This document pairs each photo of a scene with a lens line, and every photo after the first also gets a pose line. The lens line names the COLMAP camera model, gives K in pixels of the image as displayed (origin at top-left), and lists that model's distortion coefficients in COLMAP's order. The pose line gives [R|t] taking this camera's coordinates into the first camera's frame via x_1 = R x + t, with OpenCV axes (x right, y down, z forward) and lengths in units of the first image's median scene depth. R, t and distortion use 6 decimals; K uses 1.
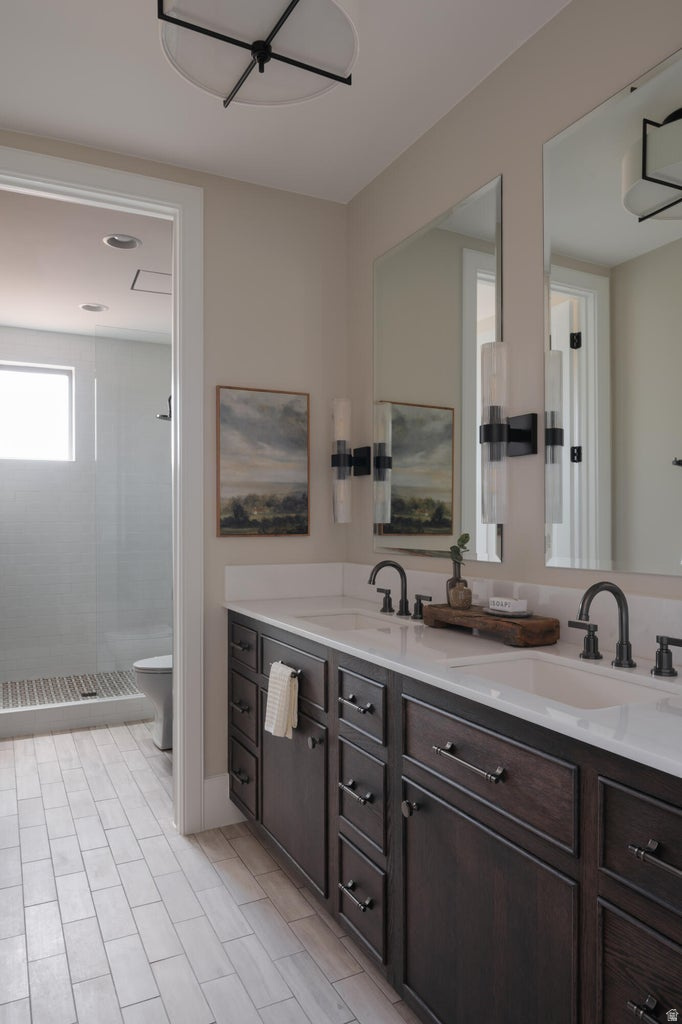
lens RADIAL K [[688.1, 0, 338.2], [0, 688.1, 511.7], [0, 0, 1]] dist [-0.008093, -0.000301]
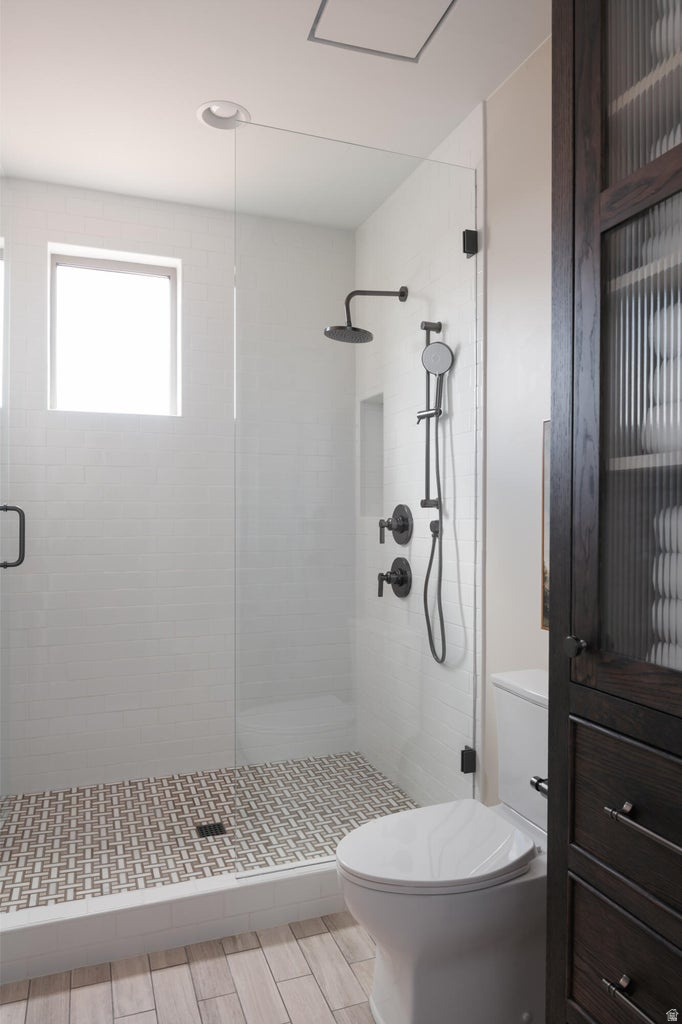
lens RADIAL K [[688.1, 0, 342.6], [0, 688.1, 515.0], [0, 0, 1]] dist [-0.008093, -0.000301]
pose [[0.995065, 0.007531, -0.098935, -0.182661], [-0.006521, 0.999923, 0.010530, 0.005579], [0.099006, -0.009833, 0.995038, 0.415942]]
